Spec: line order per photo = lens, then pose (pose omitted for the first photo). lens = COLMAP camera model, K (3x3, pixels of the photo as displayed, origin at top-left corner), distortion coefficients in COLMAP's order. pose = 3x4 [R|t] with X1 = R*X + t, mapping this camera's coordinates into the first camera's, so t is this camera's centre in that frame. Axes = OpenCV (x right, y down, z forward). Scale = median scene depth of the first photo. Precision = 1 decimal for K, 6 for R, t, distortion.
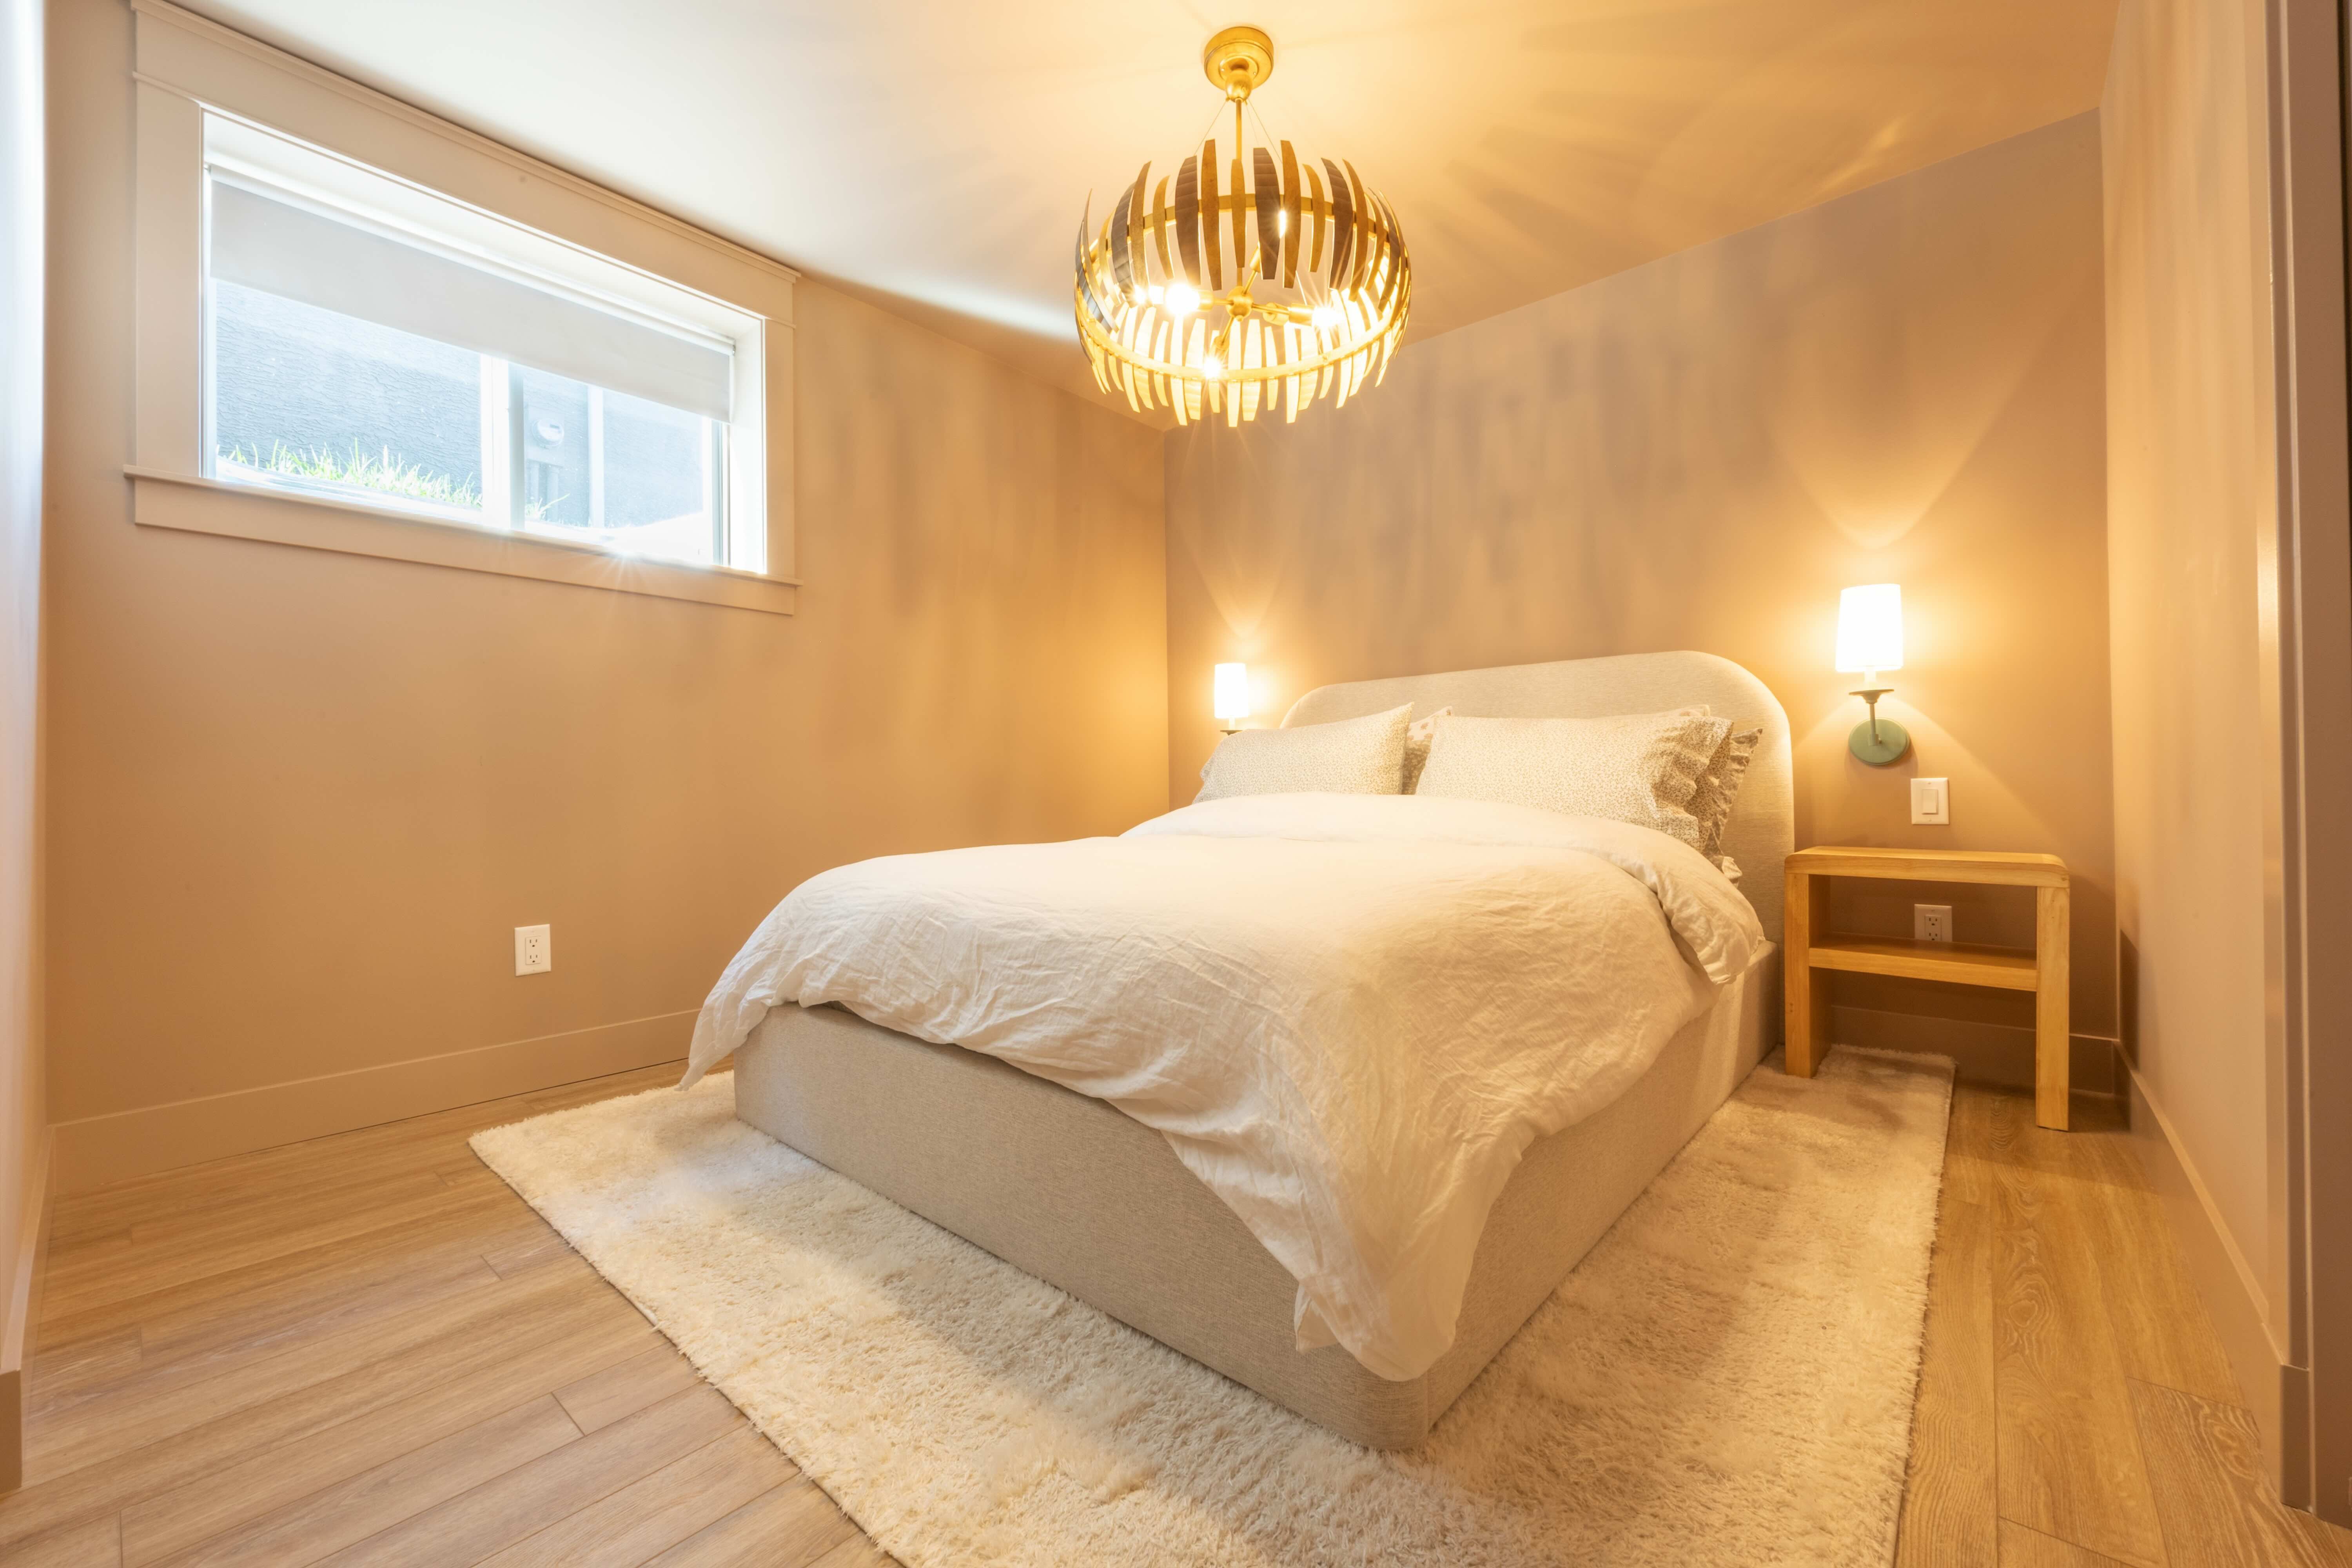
lens RADIAL K [[949.0, 0, 1176.0], [0, 949.0, 784.0], [0, 0, 1]] dist [-0.001529, -0.000228]
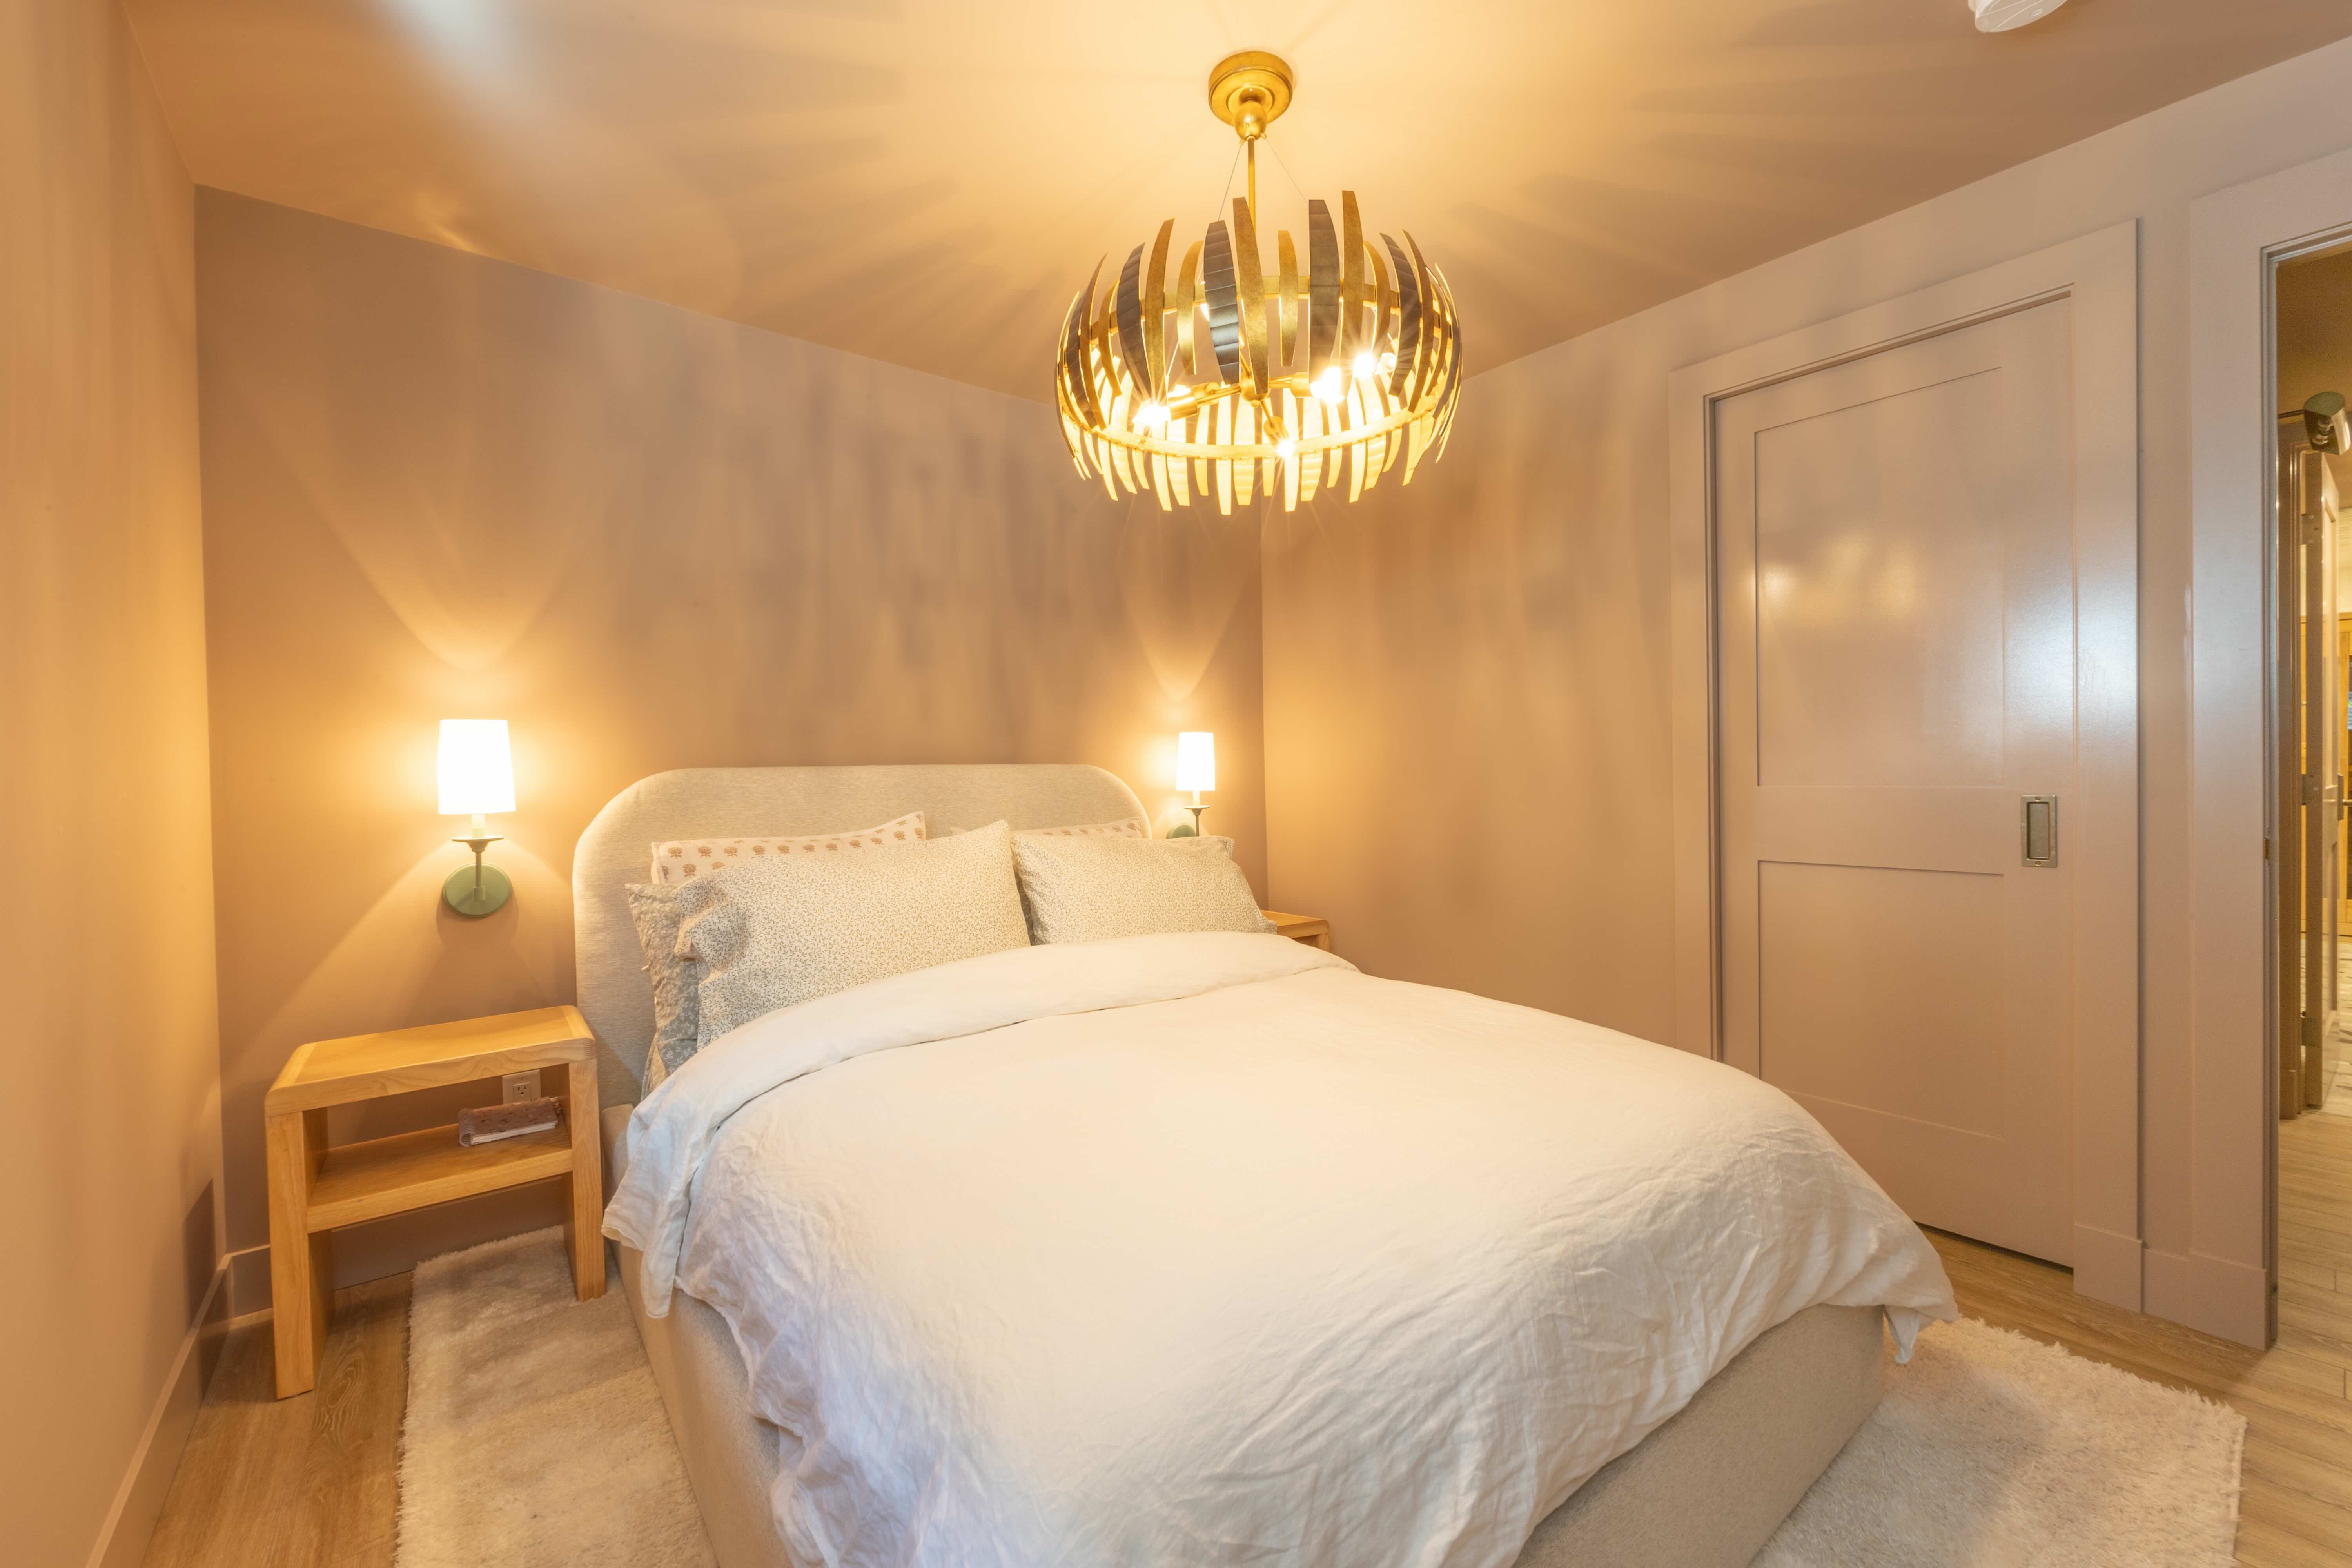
lens RADIAL K [[949.0, 0, 1176.0], [0, 949.0, 784.0], [0, 0, 1]] dist [-0.001529, -0.000228]
pose [[0.184585, -0.006966, 0.982792, -0.730923], [0.011809, 0.999918, 0.004869, -0.156245], [-0.982746, 0.010707, 0.184652, 0.880296]]
